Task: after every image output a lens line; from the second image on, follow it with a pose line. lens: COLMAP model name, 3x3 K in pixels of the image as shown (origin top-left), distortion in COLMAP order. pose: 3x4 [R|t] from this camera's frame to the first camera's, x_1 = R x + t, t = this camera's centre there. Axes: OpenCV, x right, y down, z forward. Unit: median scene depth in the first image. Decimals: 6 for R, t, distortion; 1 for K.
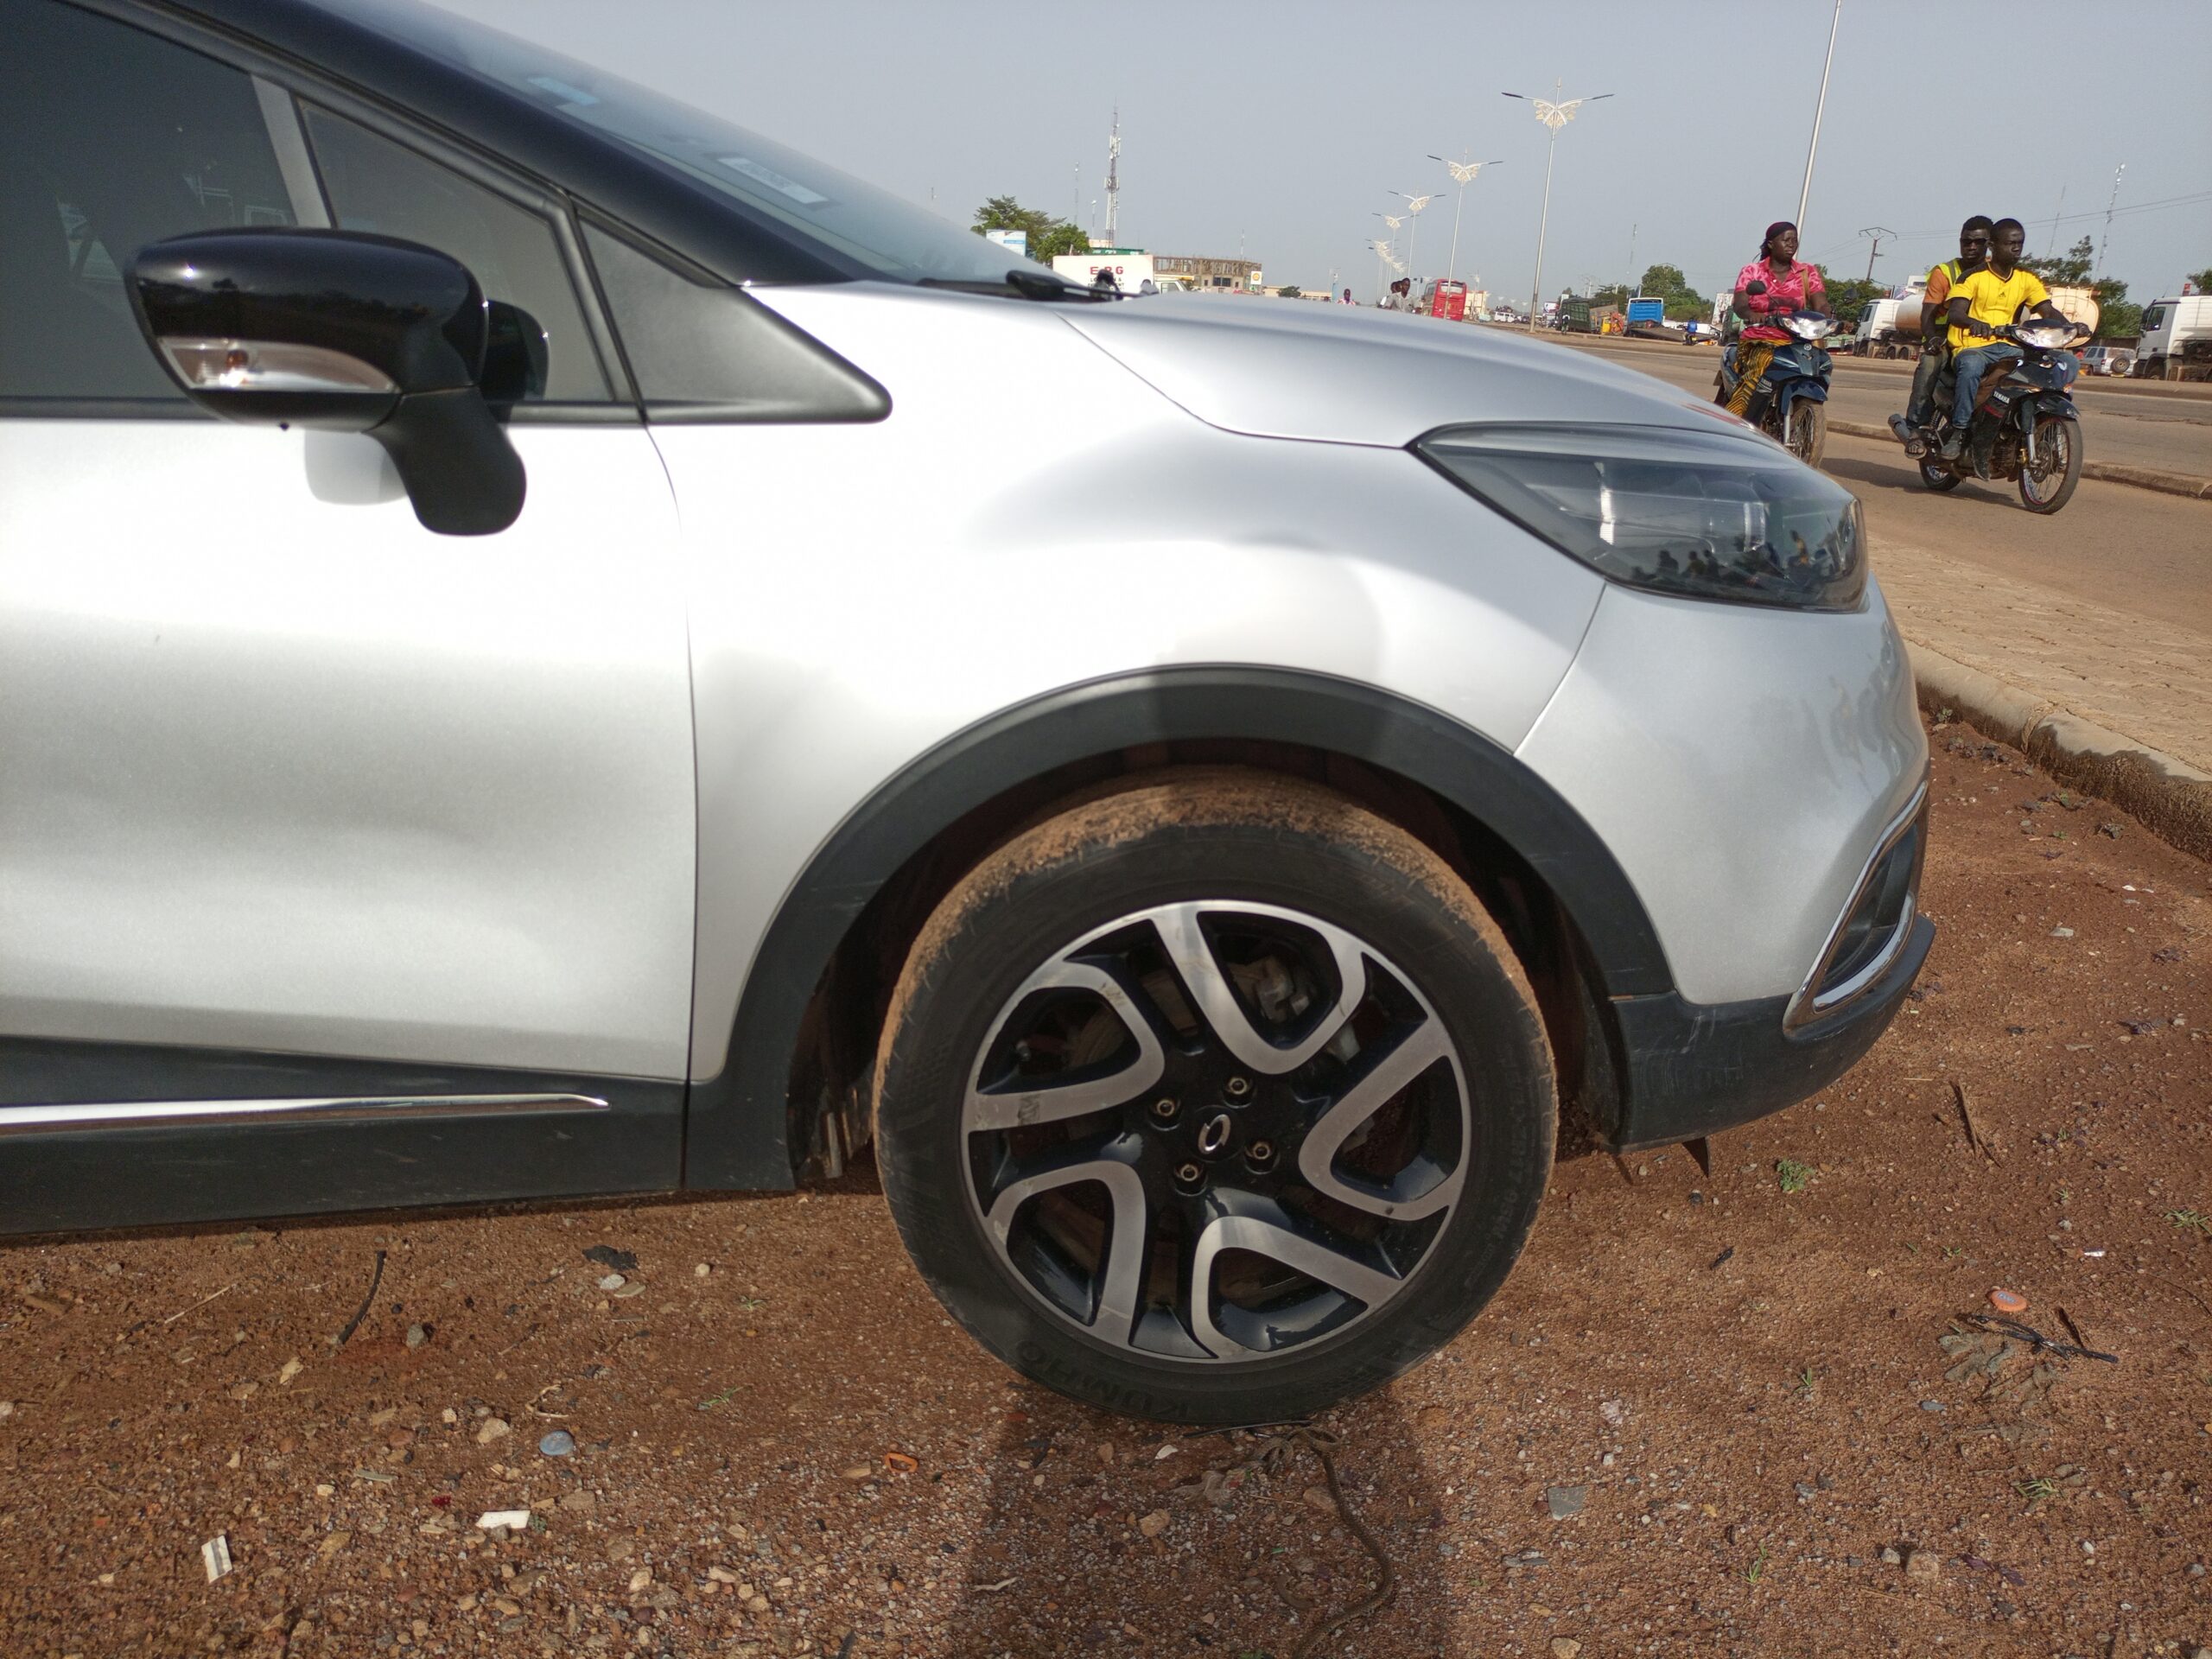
lens RADIAL K [[1672.3, 0, 1092.8], [0, 1672.3, 822.2], [0, 0, 1]] dist [0.032550, -0.015358]
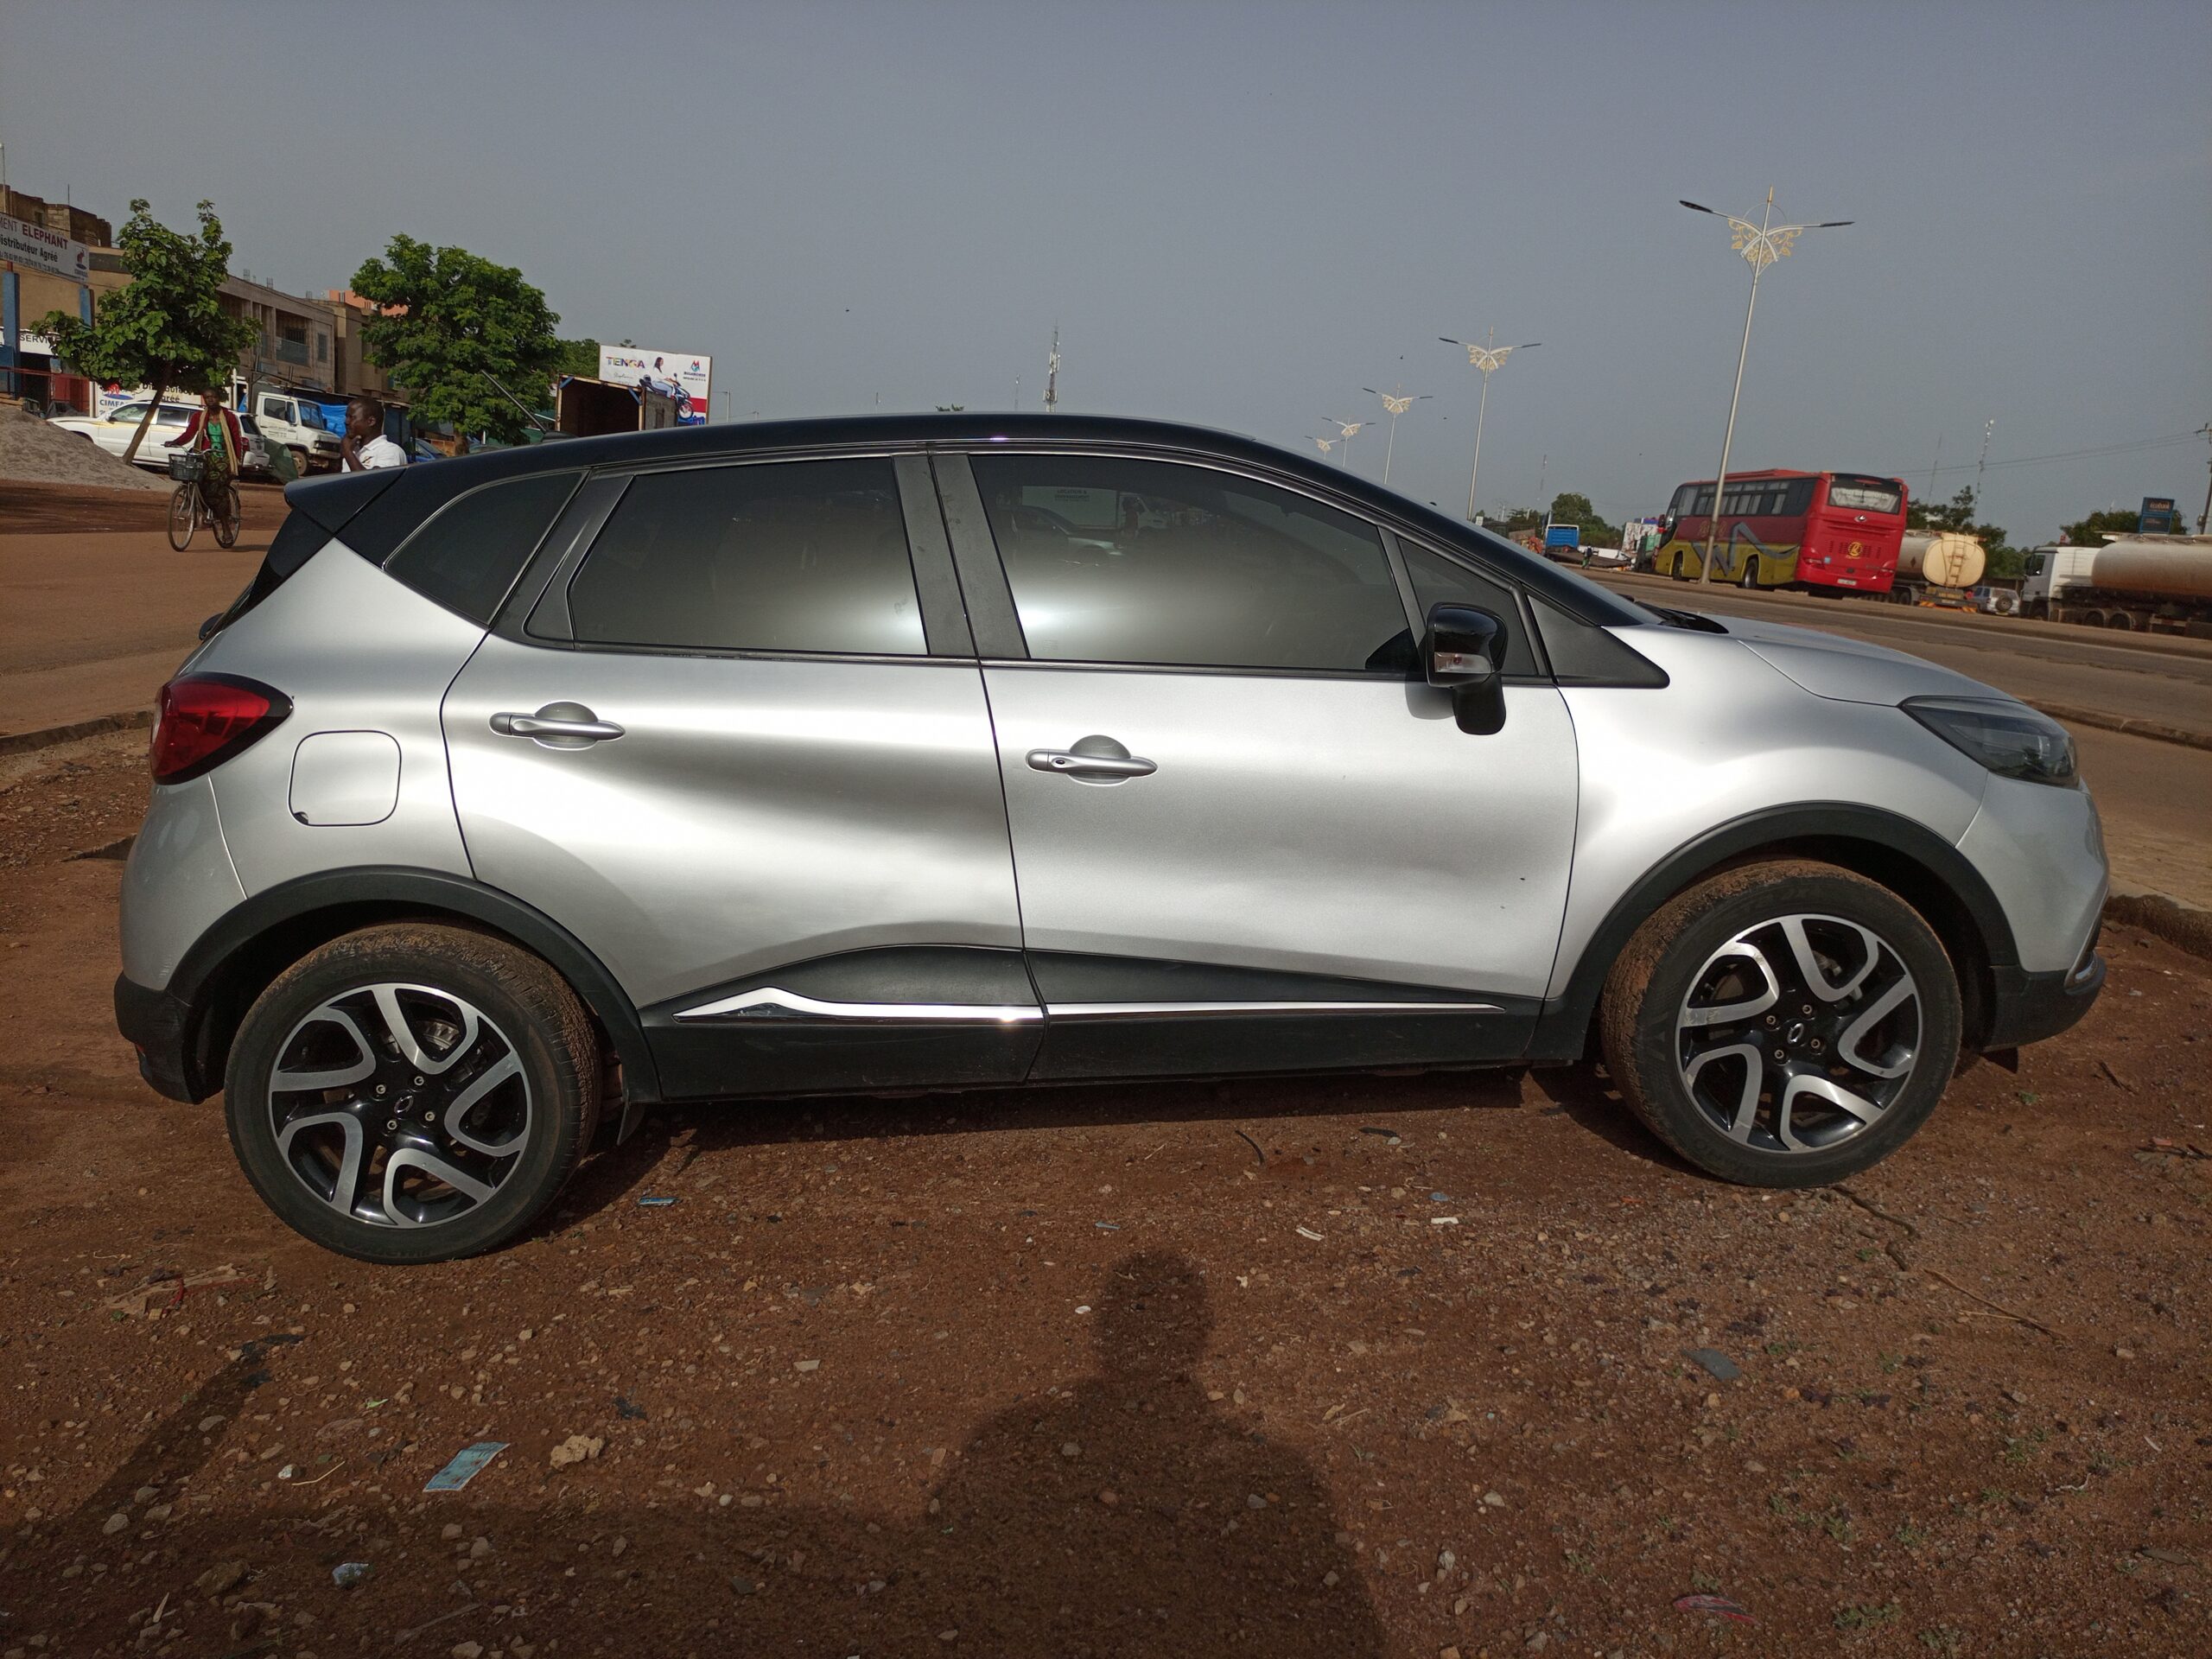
lens RADIAL K [[1672.3, 0, 1108.0], [0, 1672.3, 838.8], [0, 0, 1]] dist [0.032550, -0.015358]
pose [[0.998208, 0.025602, 0.054088, -0.578743], [-0.019754, 0.994168, -0.106013, 0.121094], [-0.056487, 0.104755, 0.992893, -0.666756]]
